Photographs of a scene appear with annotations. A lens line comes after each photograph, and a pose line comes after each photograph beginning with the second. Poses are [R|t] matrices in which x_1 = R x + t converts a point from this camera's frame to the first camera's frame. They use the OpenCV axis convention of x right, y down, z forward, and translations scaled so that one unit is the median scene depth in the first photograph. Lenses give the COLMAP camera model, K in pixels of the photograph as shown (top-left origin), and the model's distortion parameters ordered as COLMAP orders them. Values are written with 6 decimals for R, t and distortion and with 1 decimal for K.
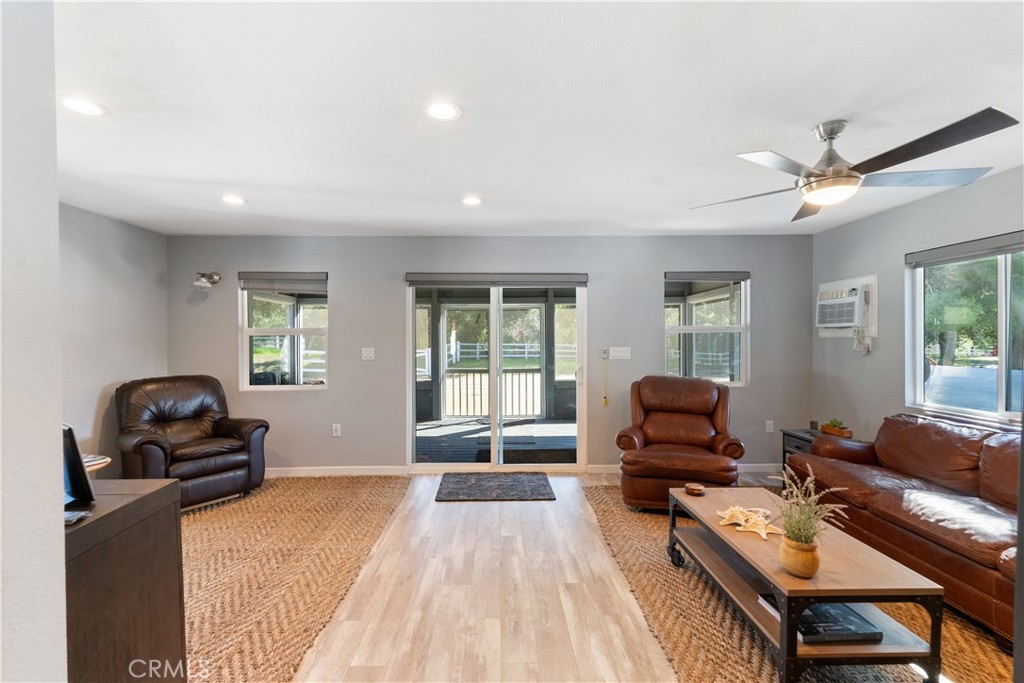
lens RADIAL K [[438.6, 0, 505.1], [0, 438.6, 342.5], [0, 0, 1]] dist [0.001556, -0.000178]
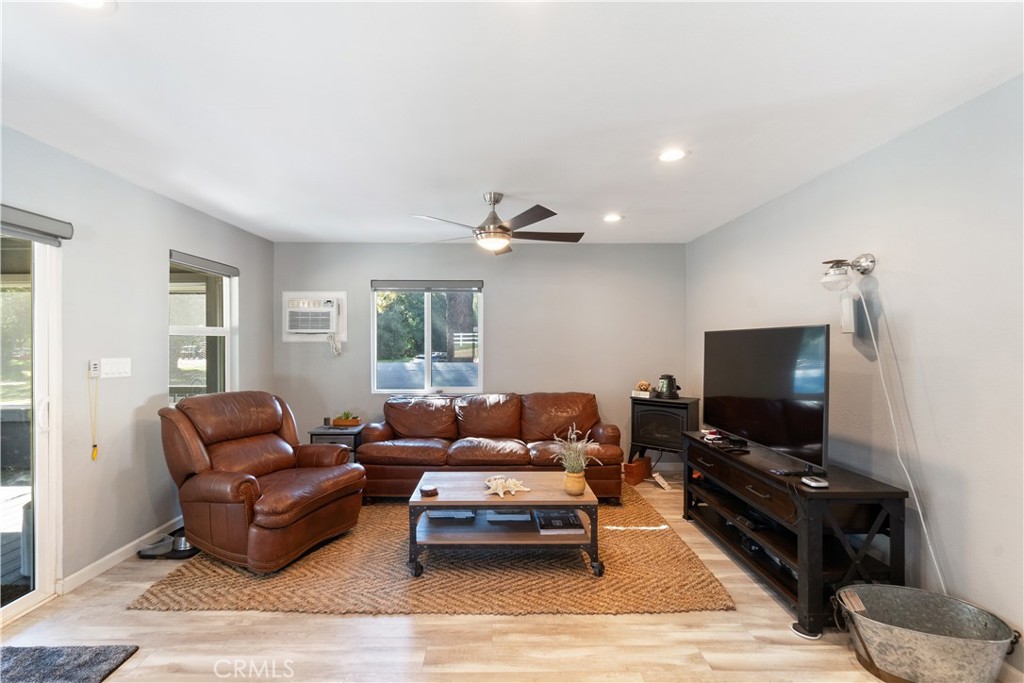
lens RADIAL K [[438.6, 0, 501.8], [0, 438.6, 343.2], [0, 0, 1]] dist [0.001556, -0.000178]
pose [[0.021567, -0.002731, 0.999764, -0.389829], [0.006193, 0.999977, 0.002598, -0.009070], [-0.999748, 0.006136, 0.021583, 0.524853]]
